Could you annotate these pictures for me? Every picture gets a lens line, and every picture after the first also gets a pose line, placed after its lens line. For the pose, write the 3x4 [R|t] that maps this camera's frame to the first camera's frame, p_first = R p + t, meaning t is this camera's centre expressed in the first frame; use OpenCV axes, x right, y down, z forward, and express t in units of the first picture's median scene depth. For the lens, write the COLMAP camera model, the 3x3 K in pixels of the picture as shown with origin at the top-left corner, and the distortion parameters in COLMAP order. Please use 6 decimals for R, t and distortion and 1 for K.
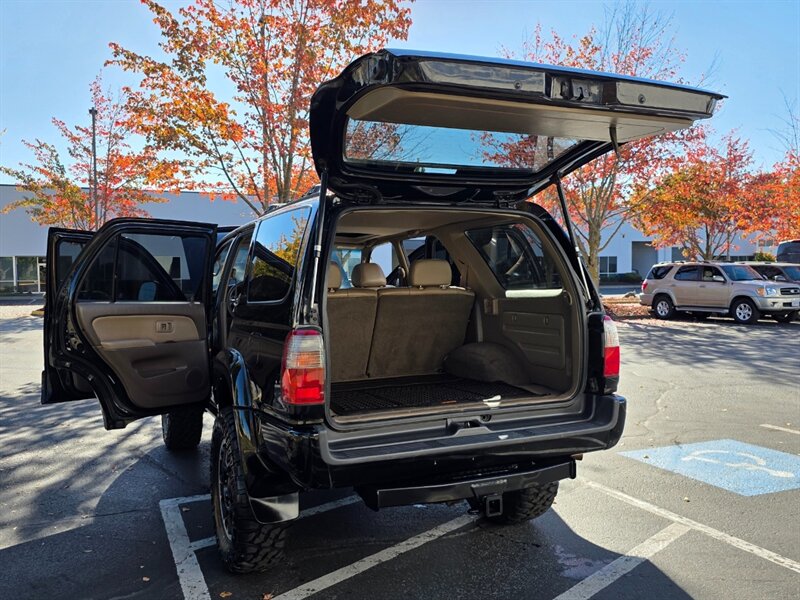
lens RADIAL K [[692.5, 0, 400.0], [0, 692.5, 300.0], [0, 0, 1]] dist [0.040397, -0.008212]
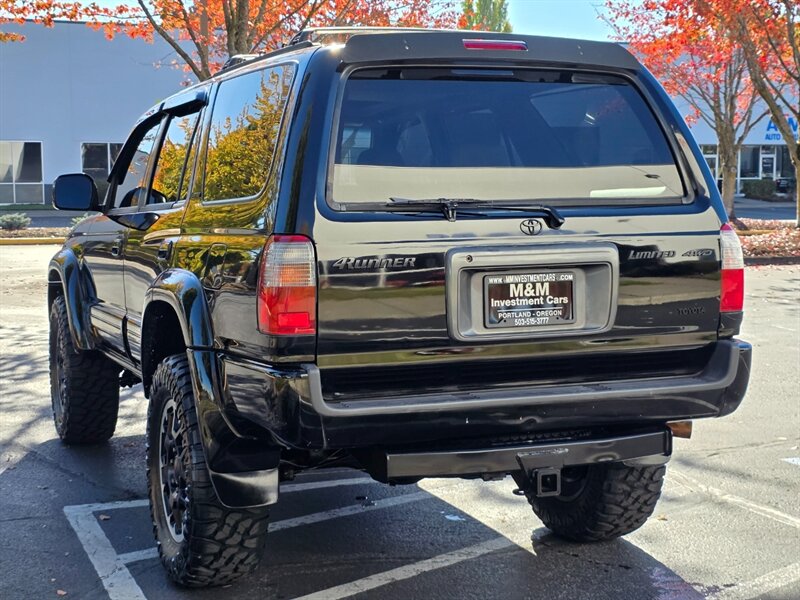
lens RADIAL K [[1311.1, 0, 400.0], [0, 1311.1, 300.0], [0, 0, 1]] dist [0.158295, -0.144402]
pose [[0.999194, 0.010755, -0.038680, 0.024456], [-0.008652, 0.998496, 0.054136, 0.025987], [0.039204, -0.053757, 0.997784, -0.278933]]
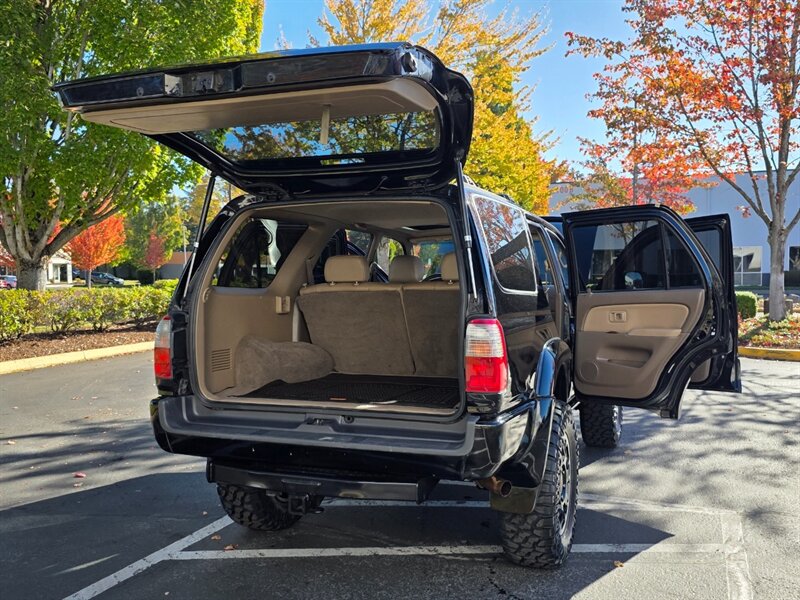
lens RADIAL K [[763.8, 0, 408.2], [0, 763.8, 303.1], [0, 0, 1]] dist [0.043549, -0.010457]
pose [[0.700631, 0.034498, -0.712690, 0.768449], [-0.027767, 0.999392, 0.021079, -0.011242], [0.712984, 0.005021, 0.701163, 0.270430]]
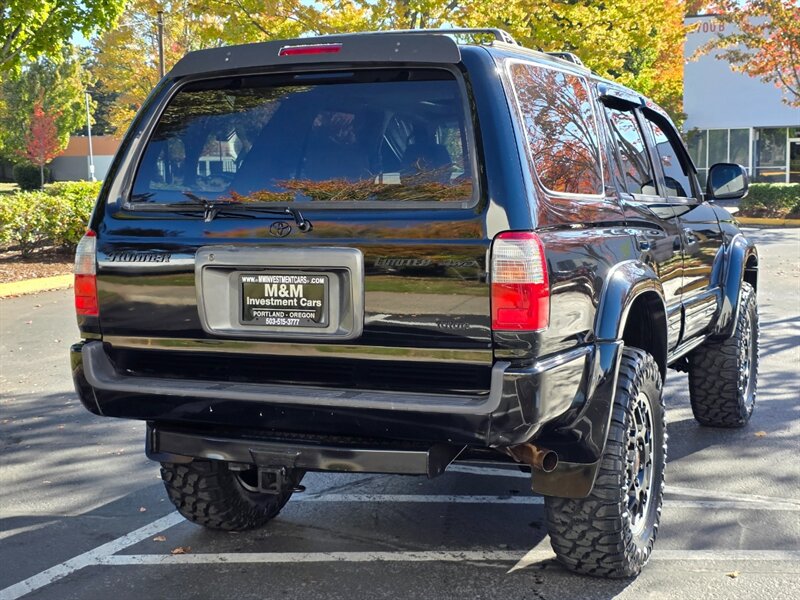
lens RADIAL K [[1248.8, 0, 395.8], [0, 1248.8, 284.0], [0, 0, 1]] dist [0.183460, -0.583219]
pose [[0.667402, 0.069401, -0.741457, 0.917676], [-0.020850, 0.996999, 0.074552, -0.010194], [0.744406, -0.034296, 0.666846, 0.166417]]
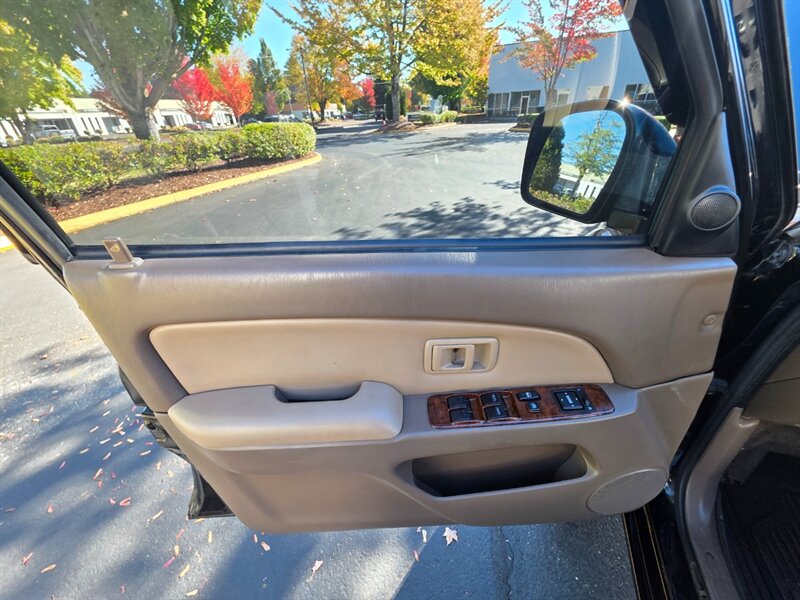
lens RADIAL K [[319.8, 0, 400.8], [0, 319.8, 296.9], [0, 0, 1]] dist [0.003754, -0.000090]
pose [[0.694812, 0.342839, -0.632217, -0.449148], [0.009349, 0.874686, 0.484600, -0.034537], [0.719131, -0.342616, 0.604537, 1.253233]]
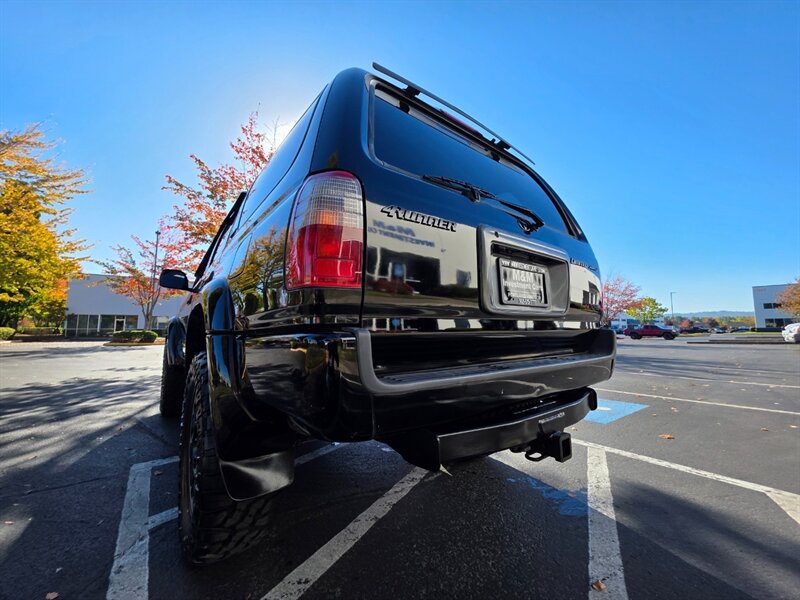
lens RADIAL K [[319.8, 0, 400.8], [0, 319.8, 296.9], [0, 0, 1]] dist [0.003754, -0.000090]
pose [[0.971723, 0.030659, 0.234123, -0.100562], [0.003389, 0.989621, -0.143659, 0.139053], [-0.236098, 0.140391, 0.961534, 0.517564]]
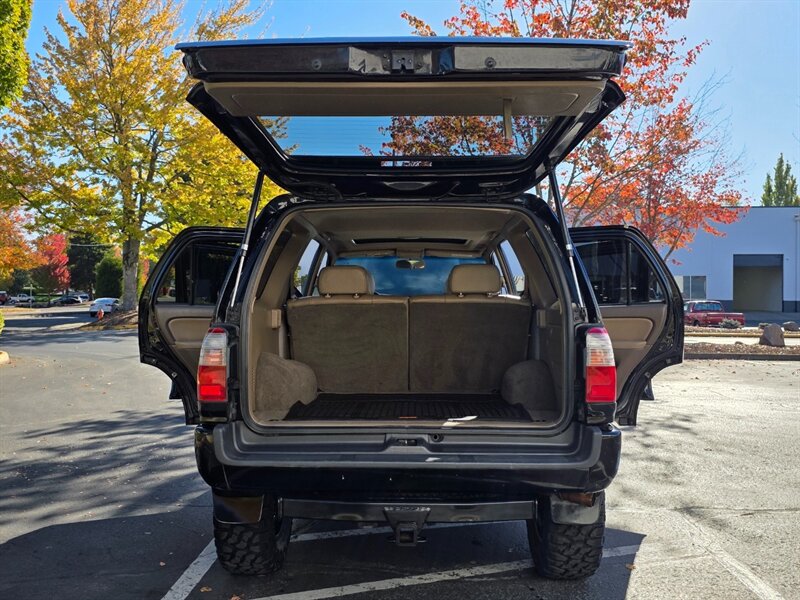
lens RADIAL K [[763.0, 0, 403.4], [0, 763.0, 294.8], [0, 0, 1]] dist [0.047733, -0.024942]
pose [[0.902248, 0.012127, -0.431046, 0.420116], [-0.029107, 0.999037, -0.032819, 0.017484], [0.430233, 0.042158, 0.901733, 0.079782]]
